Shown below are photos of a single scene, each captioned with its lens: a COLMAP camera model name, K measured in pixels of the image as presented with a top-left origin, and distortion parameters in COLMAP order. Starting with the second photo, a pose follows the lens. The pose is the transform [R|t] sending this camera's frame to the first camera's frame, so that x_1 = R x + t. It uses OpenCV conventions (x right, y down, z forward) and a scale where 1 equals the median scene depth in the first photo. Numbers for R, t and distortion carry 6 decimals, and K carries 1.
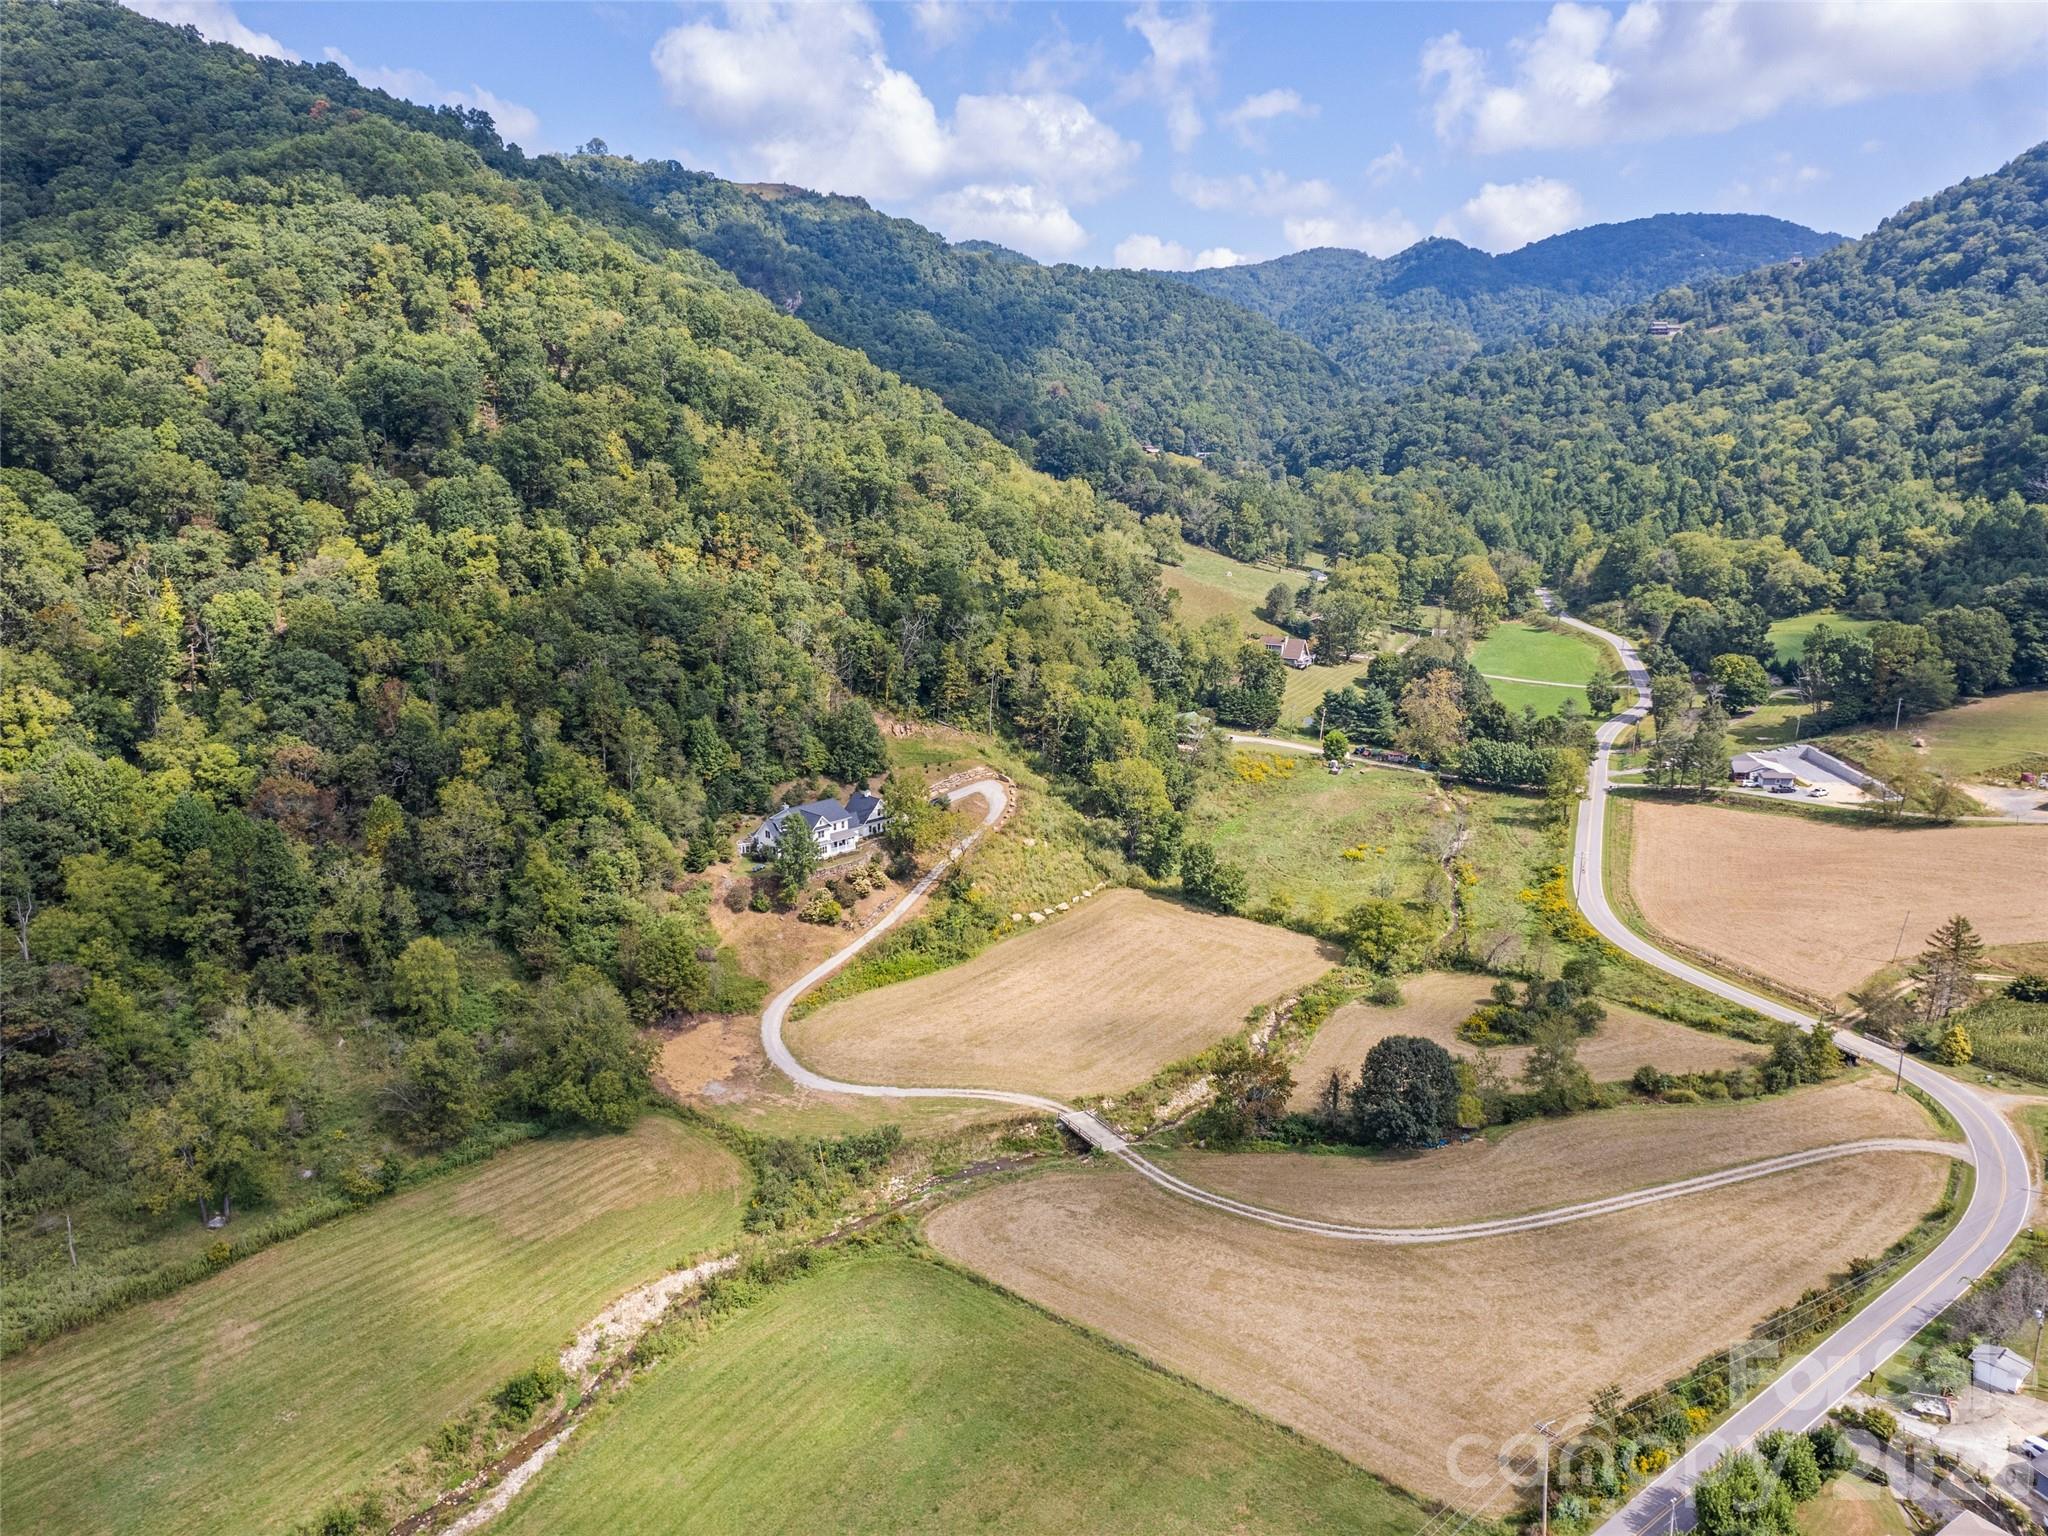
lens RADIAL K [[1468.4, 0, 1024.1], [0, 1468.4, 773.0], [0, 0, 1]] dist [-0.108051, 0.102263]
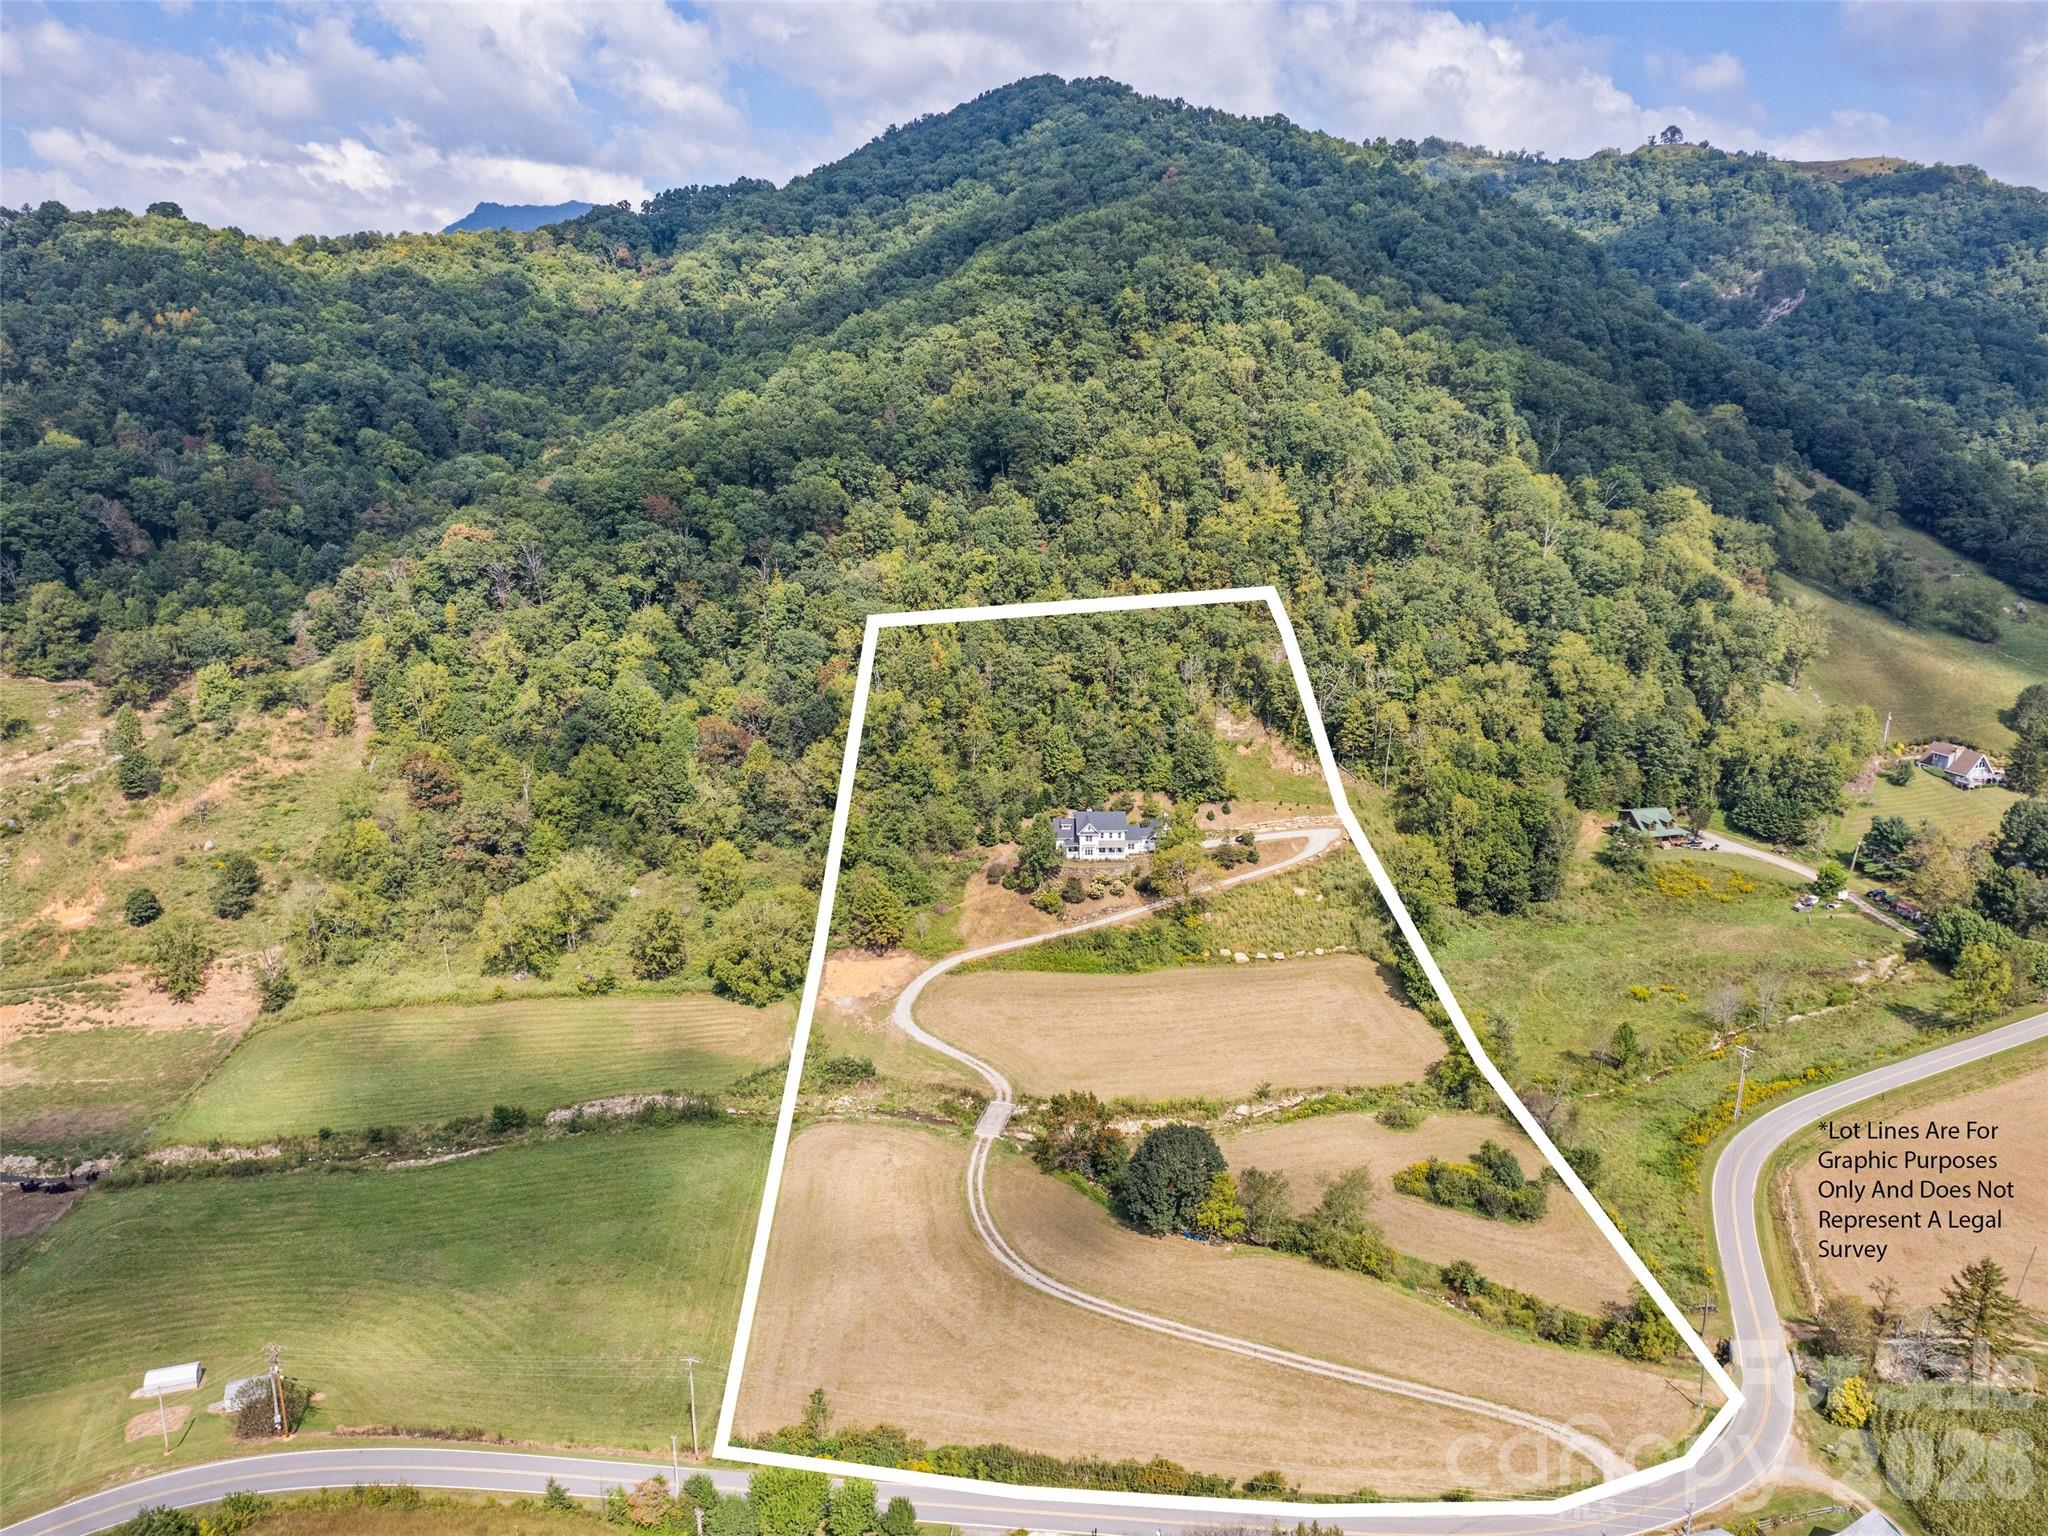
lens RADIAL K [[1468.4, 0, 1024.1], [0, 1468.4, 773.0], [0, 0, 1]] dist [-0.108051, 0.102263]
pose [[0.718895, 0.179732, -0.671481, 0.580744], [-0.169578, 0.982155, 0.081336, -0.092982], [0.674117, 0.055396, 0.736545, 0.094519]]
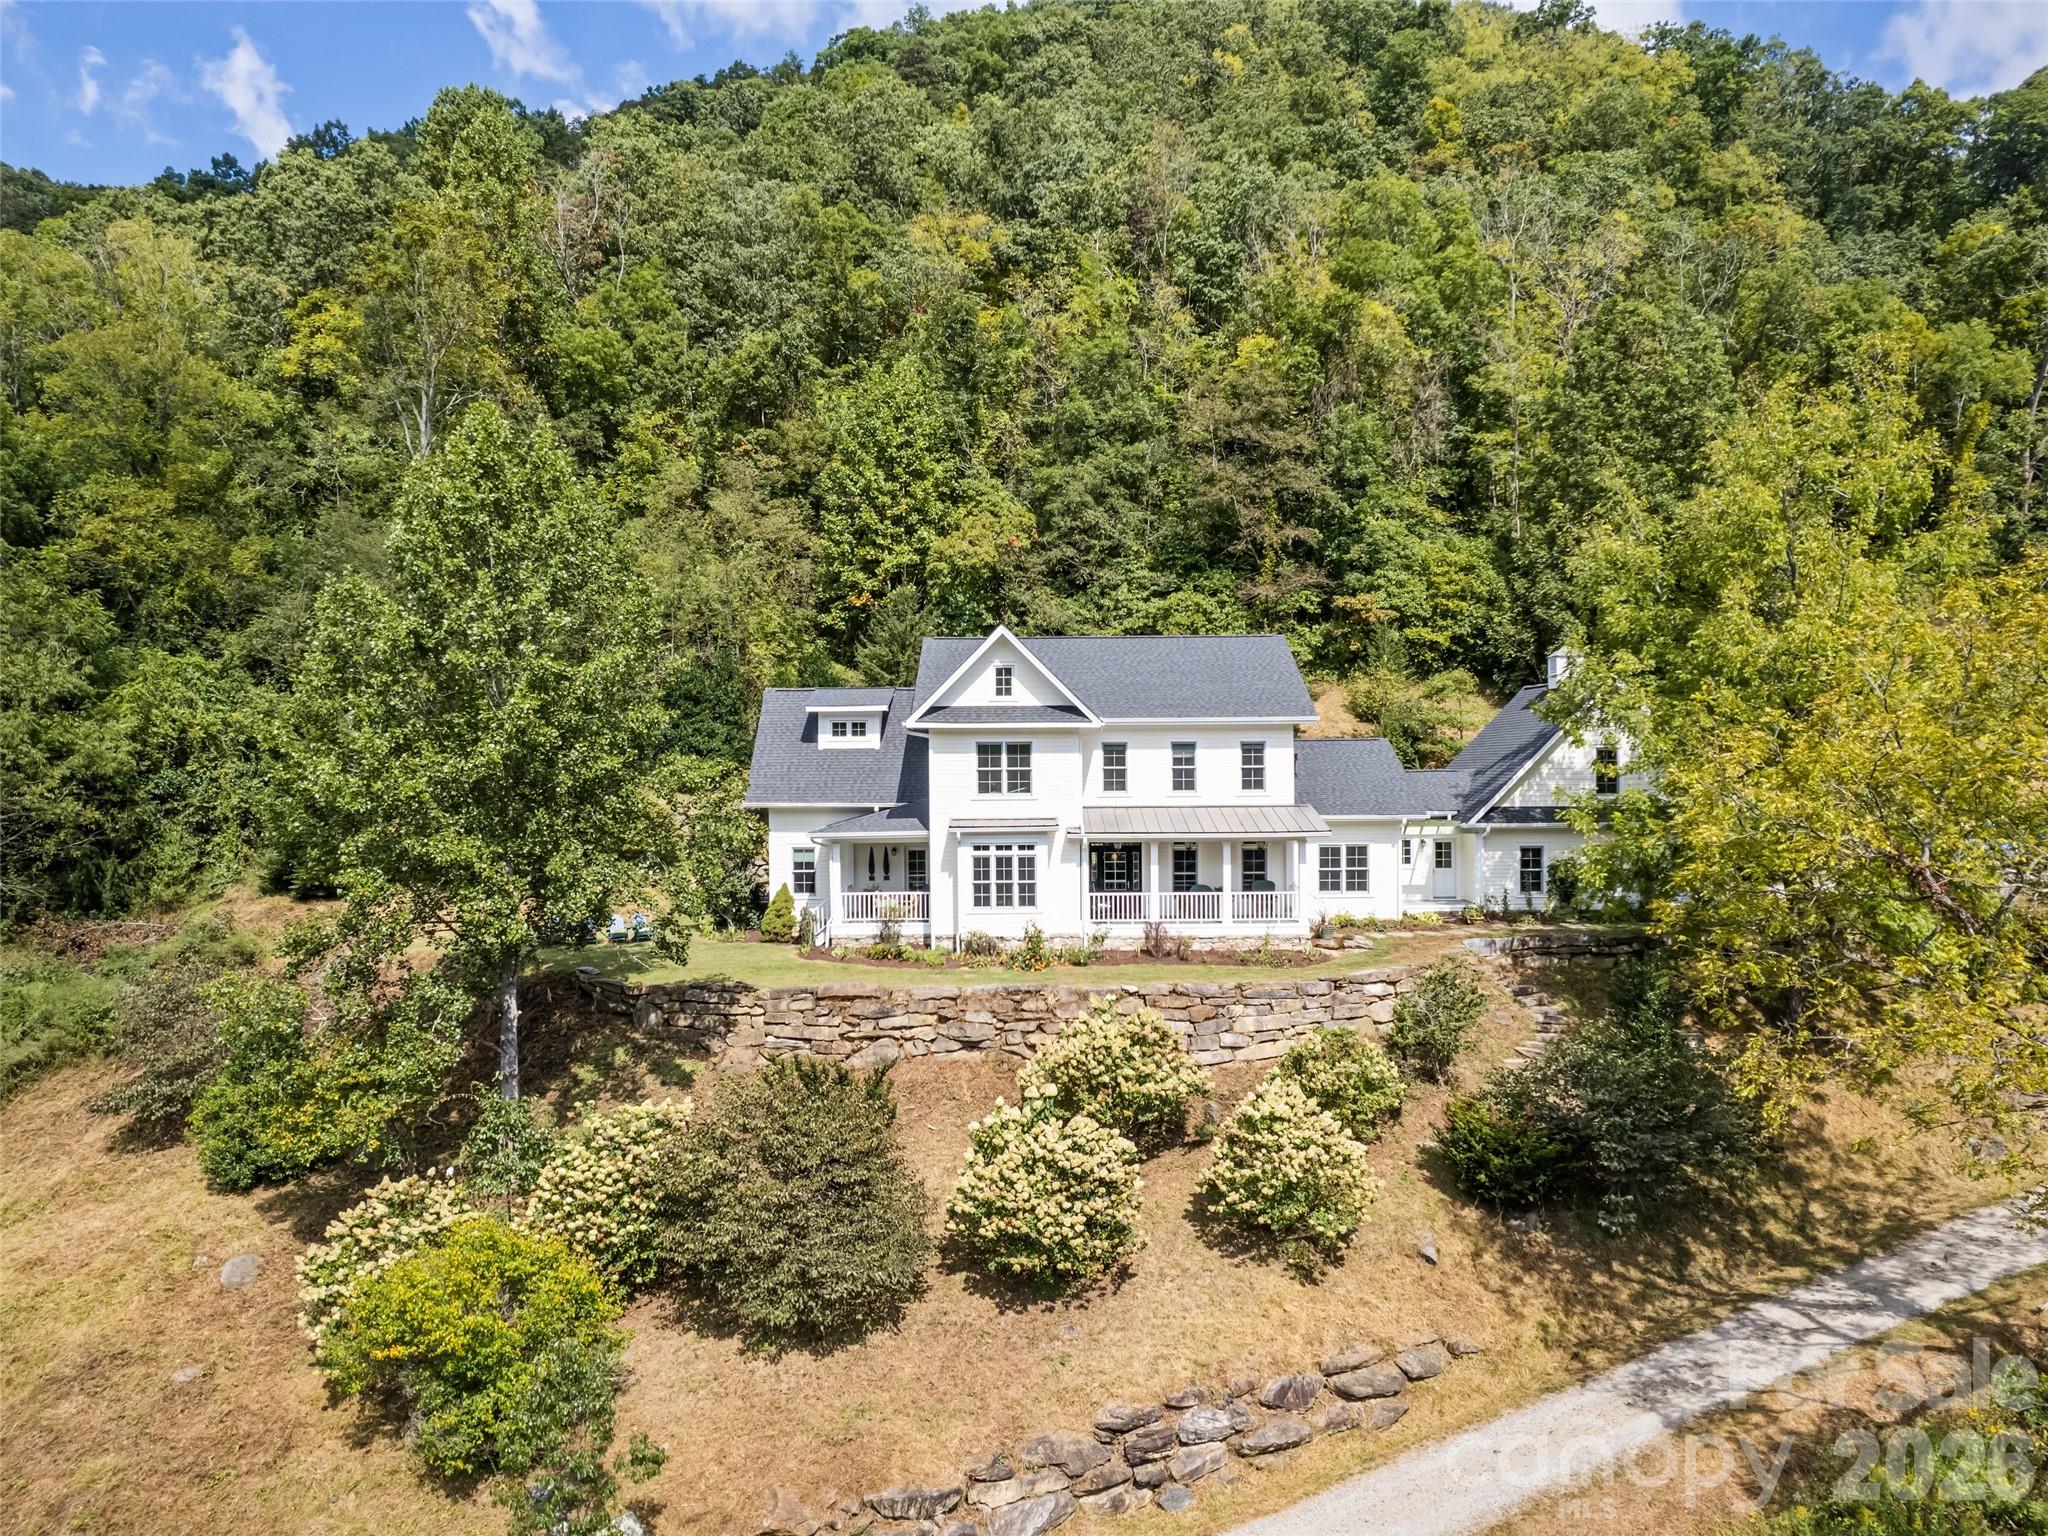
lens RADIAL K [[1464.6, 0, 1019.0], [0, 1464.6, 769.8], [0, 0, 1]] dist [-0.095312, 0.083970]
pose [[0.693489, -0.003746, -0.720458, -0.034331], [-0.170461, 0.970742, -0.169127, 0.063322], [0.700012, 0.240097, 0.672560, 0.873307]]
